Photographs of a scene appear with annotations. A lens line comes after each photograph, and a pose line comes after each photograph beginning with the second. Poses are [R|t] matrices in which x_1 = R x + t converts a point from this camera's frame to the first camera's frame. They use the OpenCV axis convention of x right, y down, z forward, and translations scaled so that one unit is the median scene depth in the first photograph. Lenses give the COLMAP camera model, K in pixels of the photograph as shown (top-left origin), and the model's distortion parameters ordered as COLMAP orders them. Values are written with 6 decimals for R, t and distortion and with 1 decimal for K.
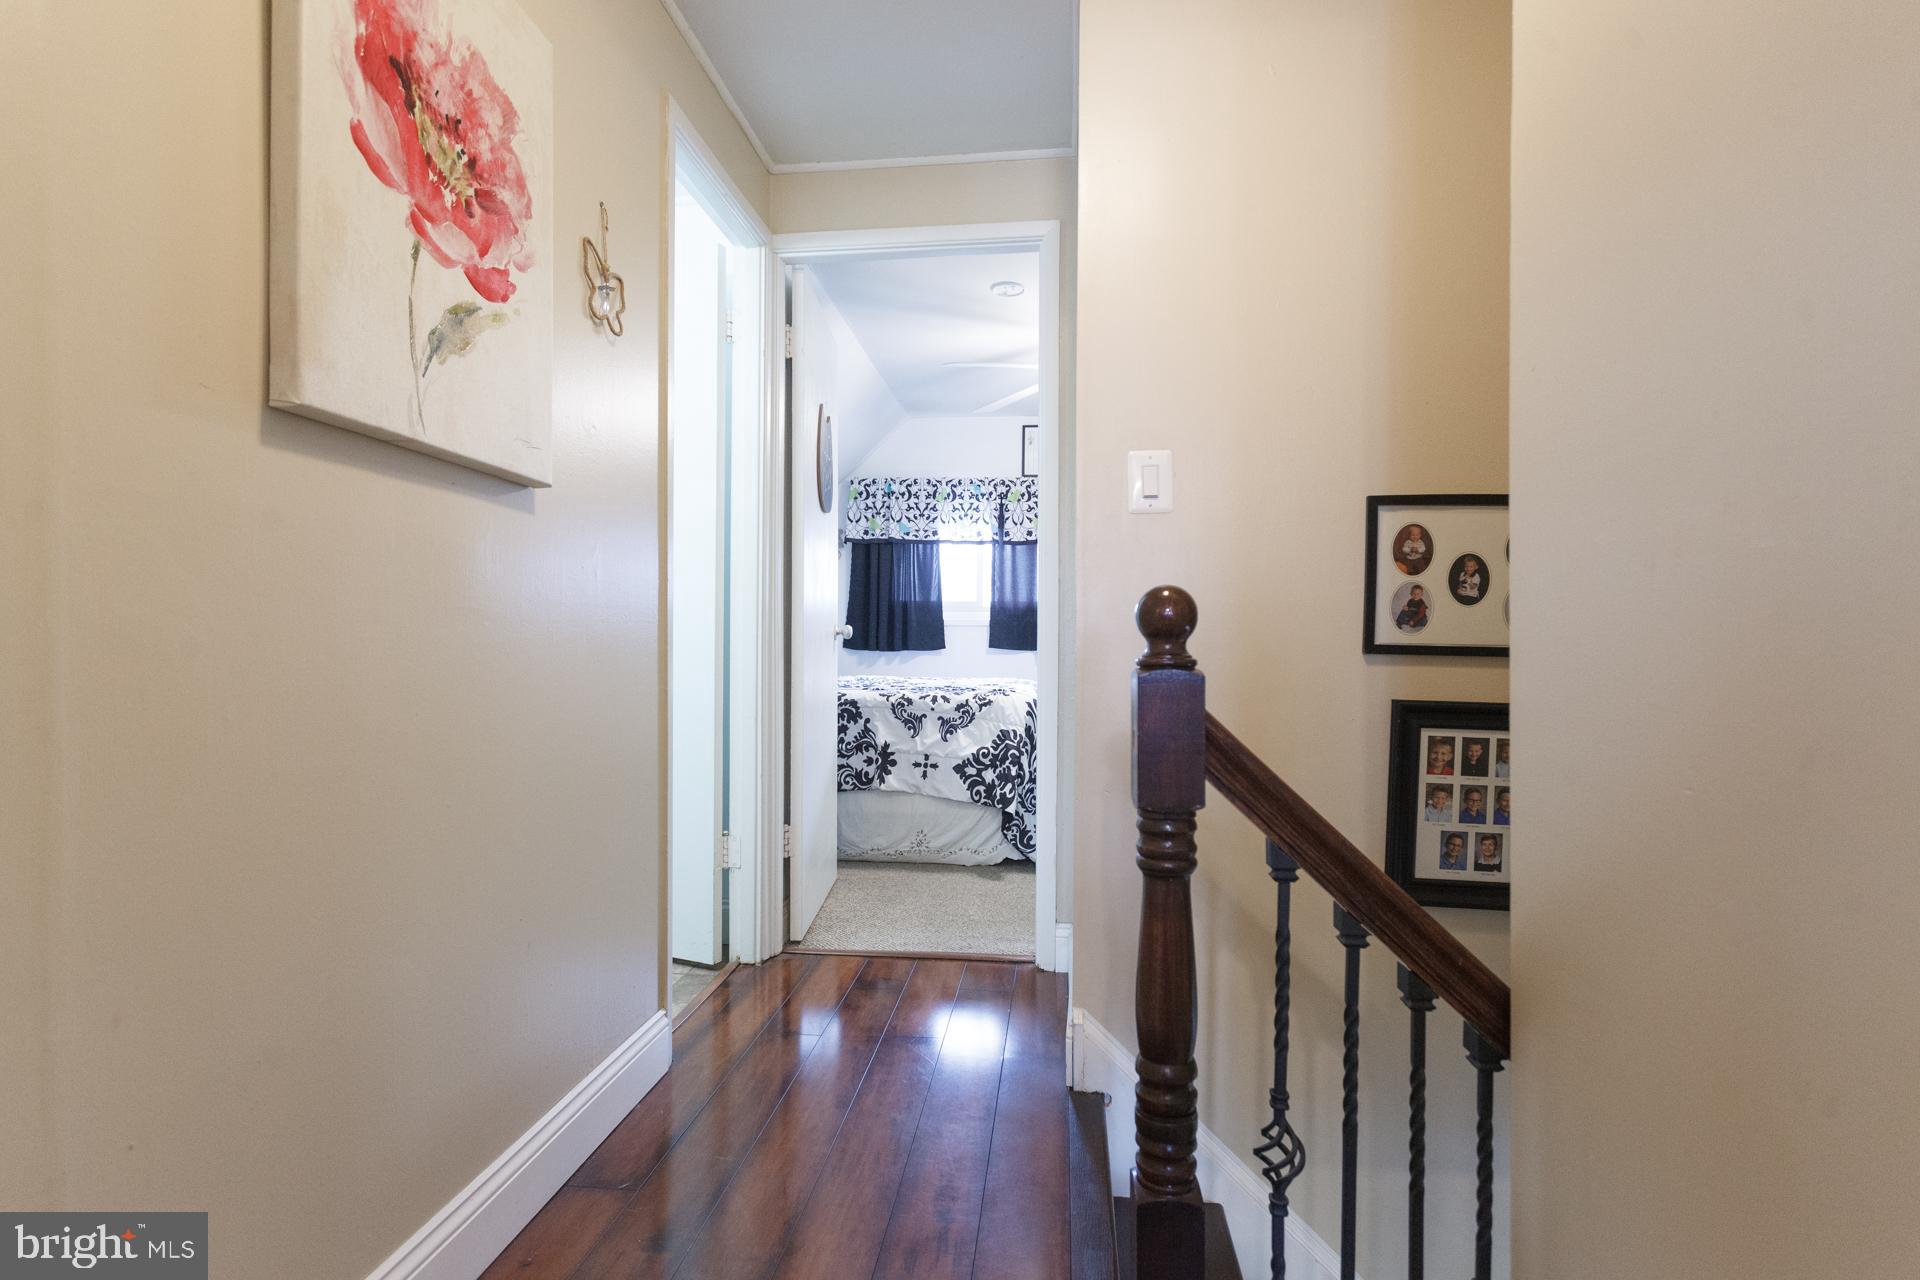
lens RADIAL K [[917.0, 0, 961.7], [0, 917.0, 645.8], [0, 0, 1]] dist [0.002285, 0.002555]
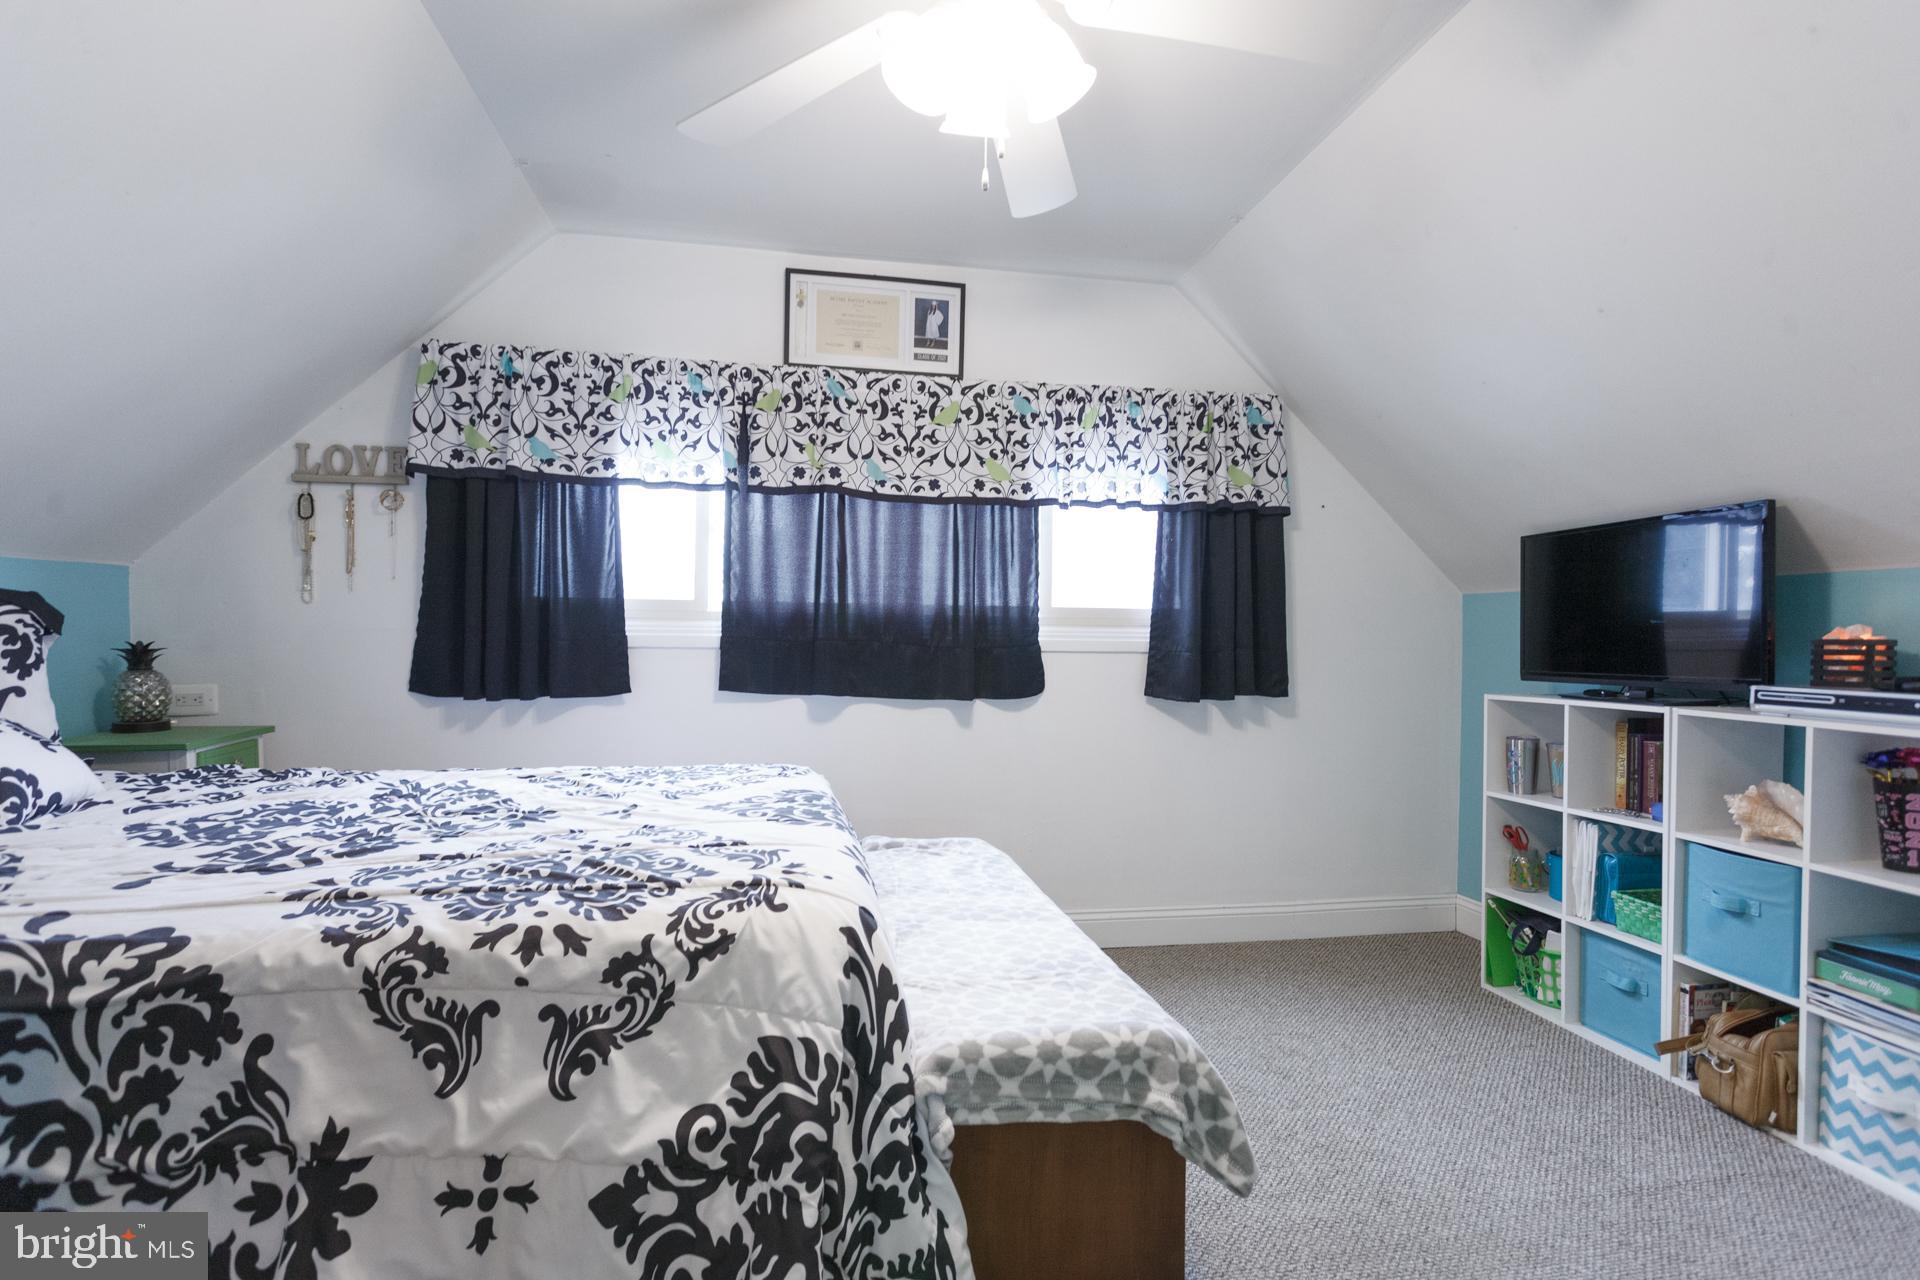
lens RADIAL K [[917.0, 0, 958.8], [0, 917.0, 642.8], [0, 0, 1]] dist [0.002285, 0.002555]
pose [[0.959134, 0.000426, 0.282952, 0.012884], [-0.001864, 0.999987, 0.004812, -0.027431], [-0.282946, -0.005143, 0.959122, 0.465243]]
